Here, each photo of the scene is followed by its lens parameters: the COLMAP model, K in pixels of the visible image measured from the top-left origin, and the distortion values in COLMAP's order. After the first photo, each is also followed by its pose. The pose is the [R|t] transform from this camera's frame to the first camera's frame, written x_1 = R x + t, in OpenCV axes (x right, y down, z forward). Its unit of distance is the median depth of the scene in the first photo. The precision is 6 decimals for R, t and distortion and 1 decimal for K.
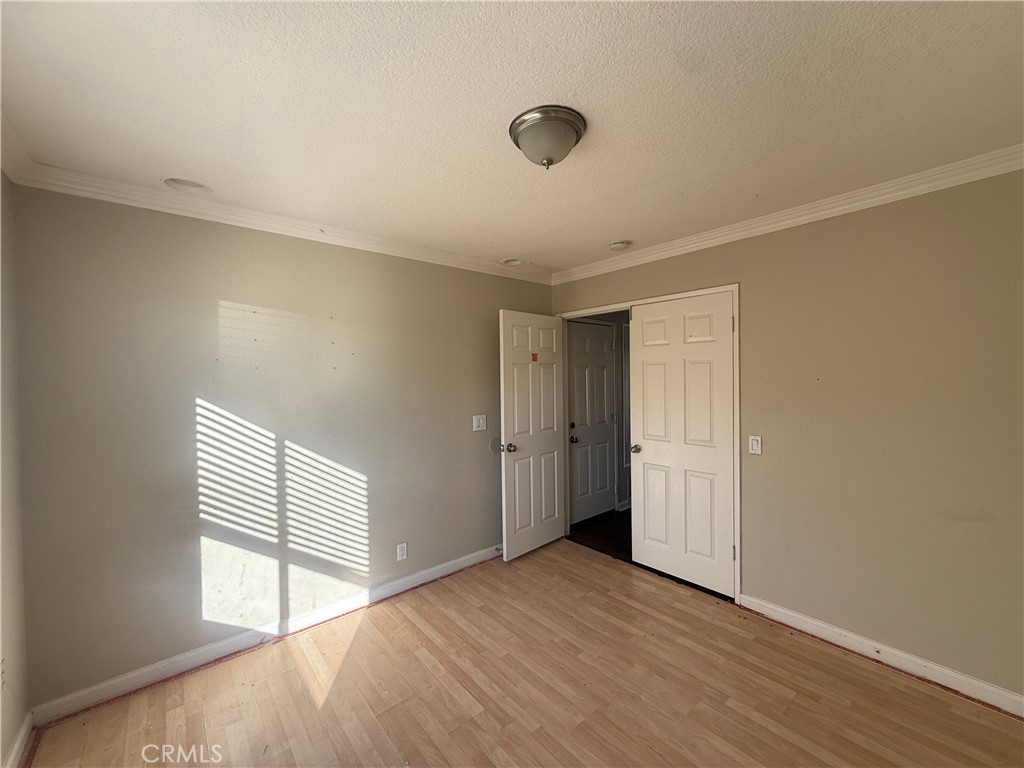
lens RADIAL K [[409.4, 0, 509.2], [0, 409.4, 383.2], [0, 0, 1]] dist [-0.000783, 0.000258]
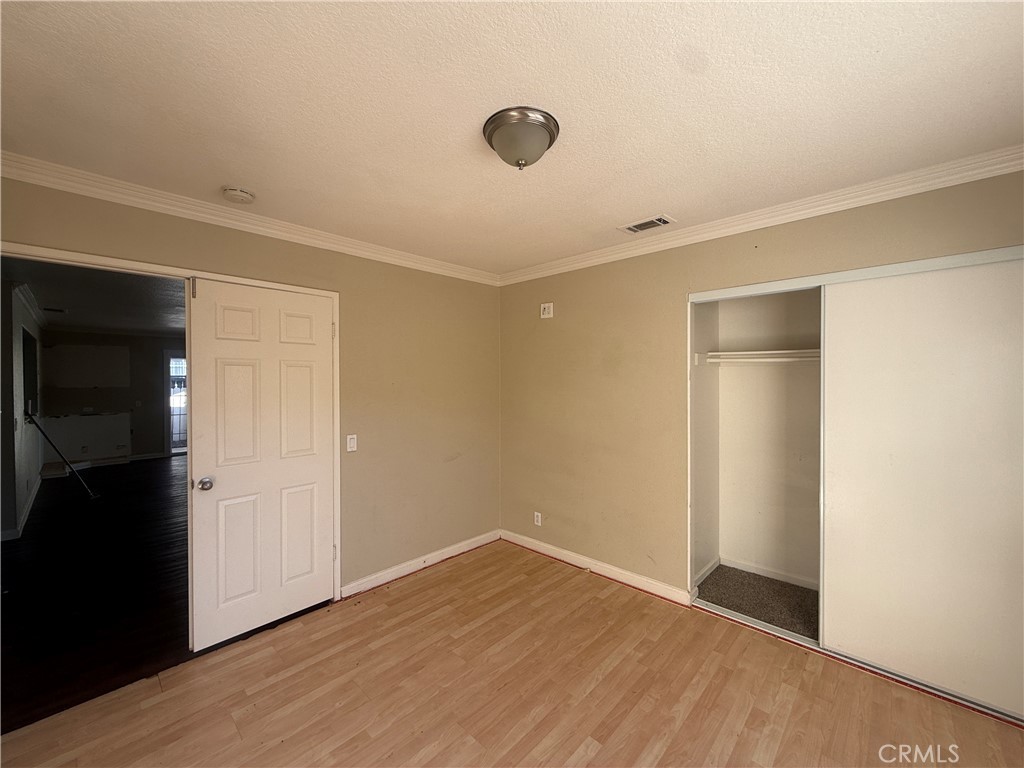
lens RADIAL K [[409.4, 0, 509.2], [0, 409.4, 383.2], [0, 0, 1]] dist [-0.000783, 0.000258]
pose [[-0.103486, 0.005524, 0.994616, -0.555257], [0.021150, 0.999771, -0.003352, 0.001936], [-0.994406, 0.020689, -0.103580, 0.704565]]
